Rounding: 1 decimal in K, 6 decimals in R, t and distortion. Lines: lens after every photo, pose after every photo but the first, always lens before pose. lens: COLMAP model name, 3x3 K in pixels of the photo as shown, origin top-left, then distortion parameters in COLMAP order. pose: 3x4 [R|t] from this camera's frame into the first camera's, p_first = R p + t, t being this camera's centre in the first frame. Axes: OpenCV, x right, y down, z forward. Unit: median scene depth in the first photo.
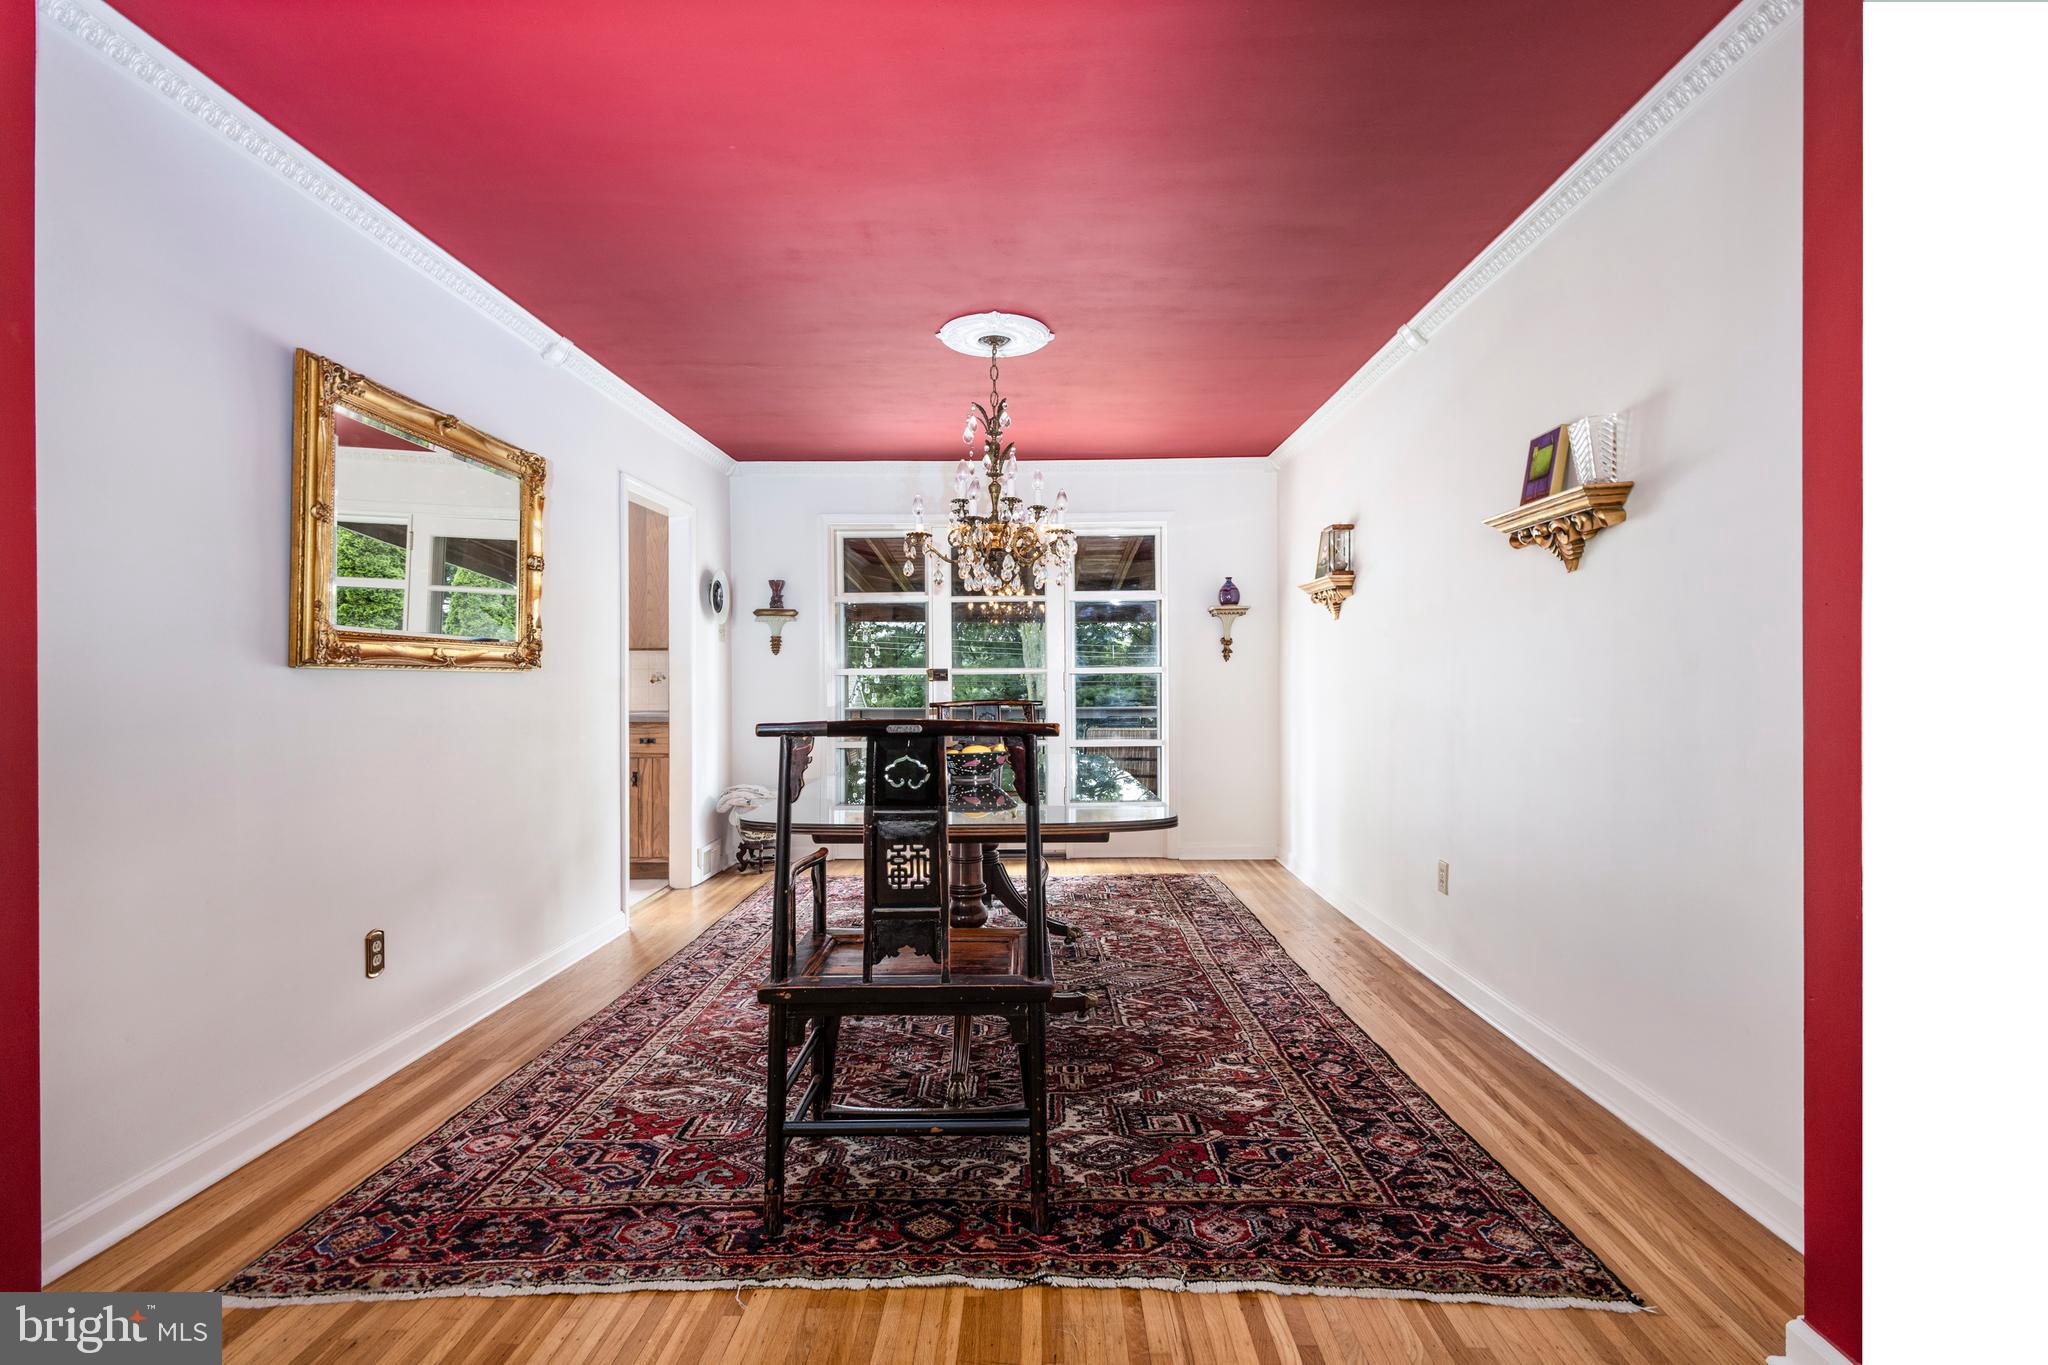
lens RADIAL K [[956.5, 0, 1019.7], [0, 956.5, 683.5], [0, 0, 1]] dist [0.014408, -0.002848]
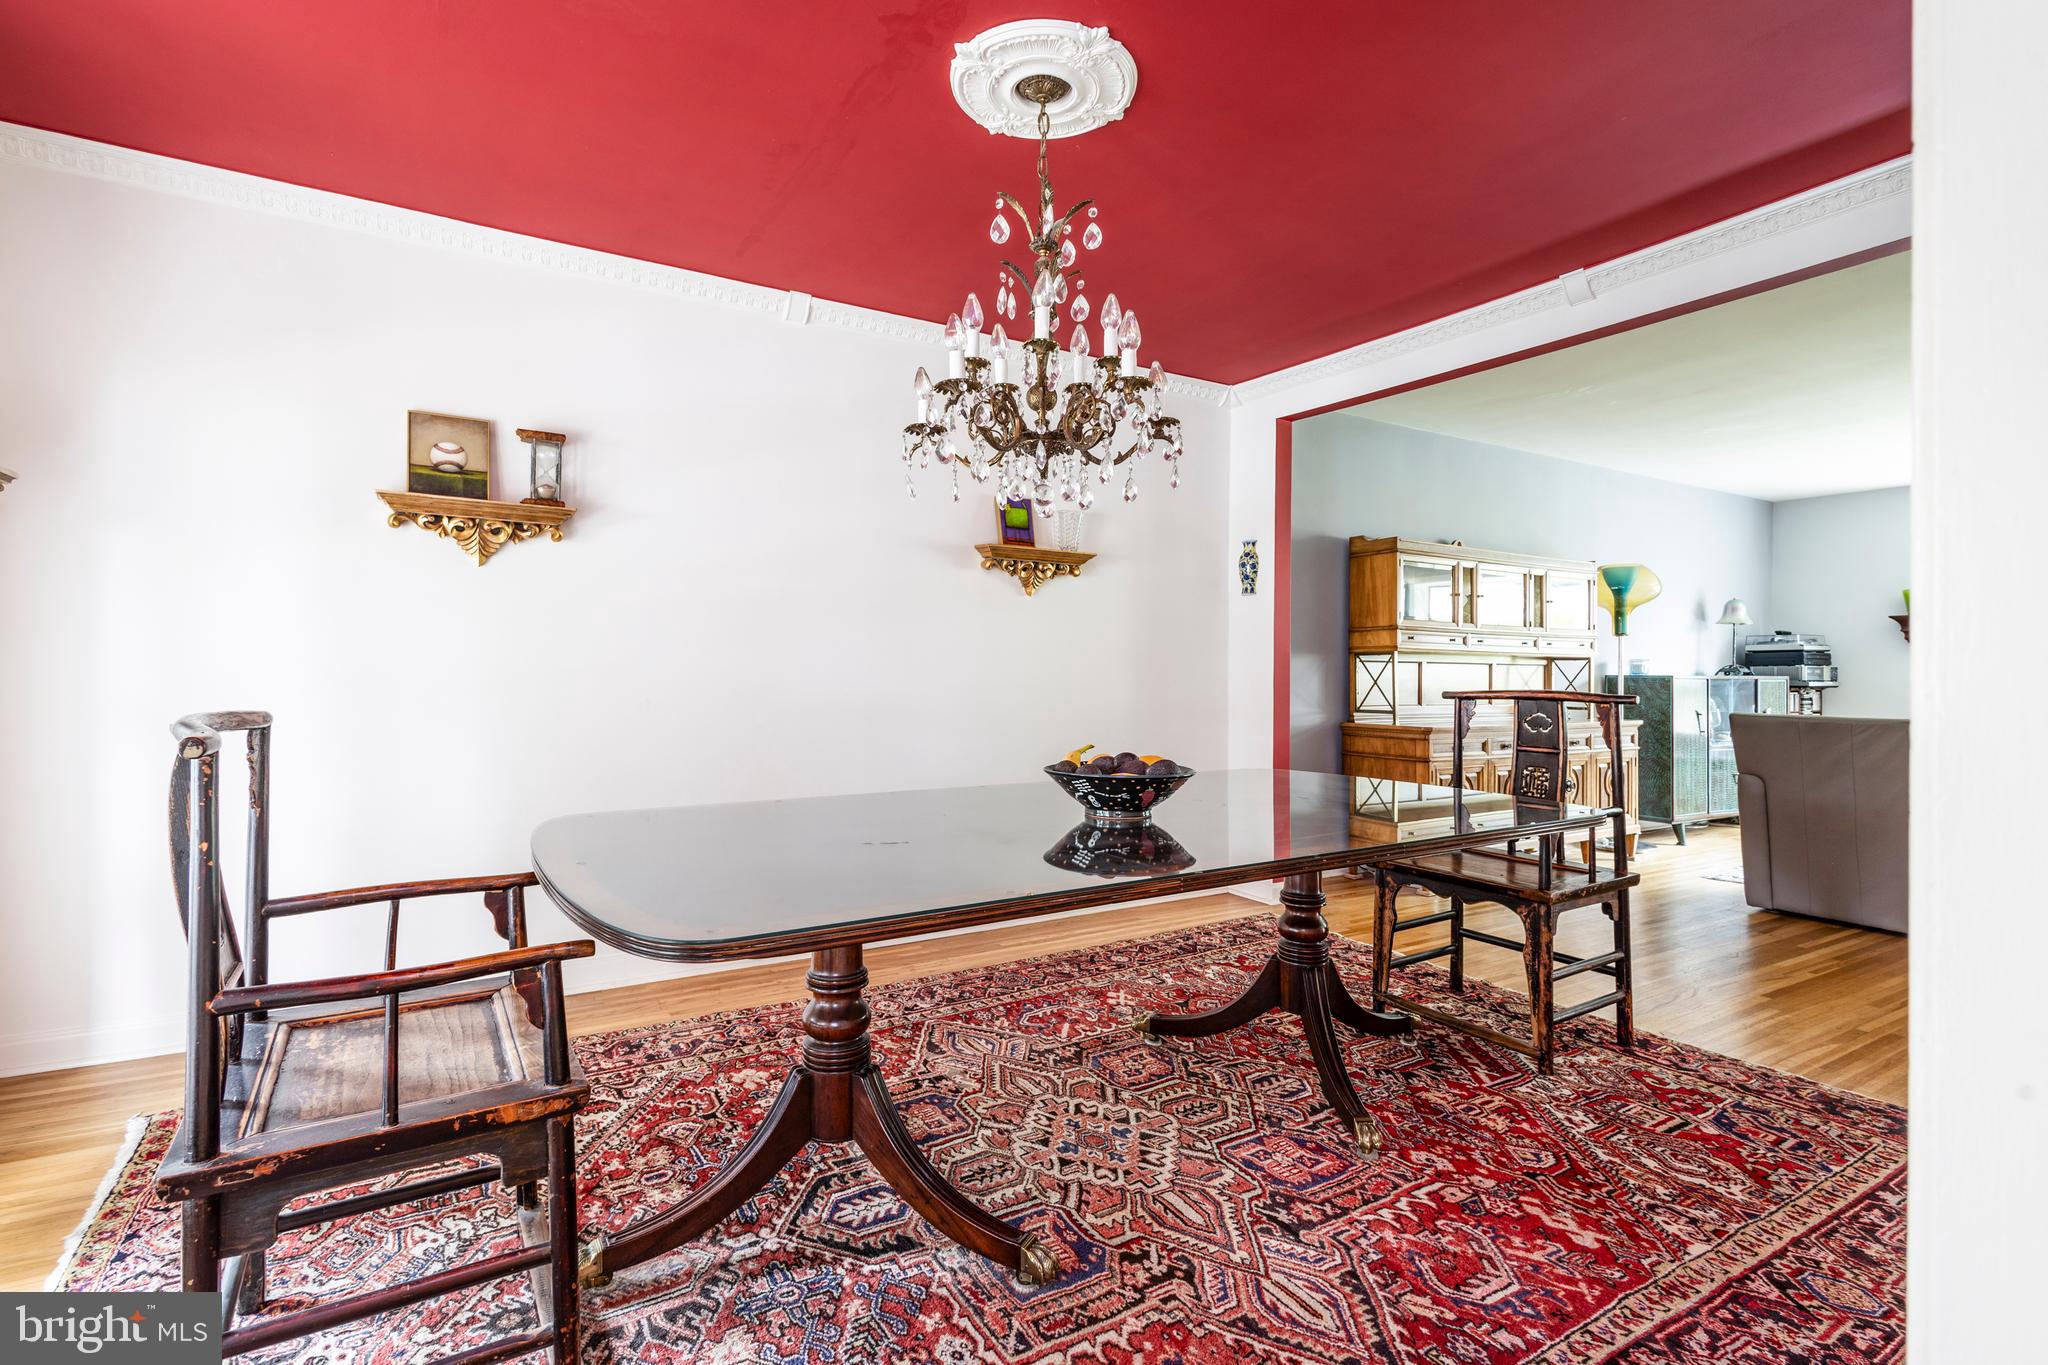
lens RADIAL K [[956.5, 0, 1014.0], [0, 956.5, 674.5], [0, 0, 1]] dist [0.014408, -0.002848]
pose [[-0.524664, -0.003030, 0.851304, -0.727499], [-0.004385, 0.999990, 0.000856, 0.009752], [-0.851298, -0.003284, -0.524672, 1.841526]]
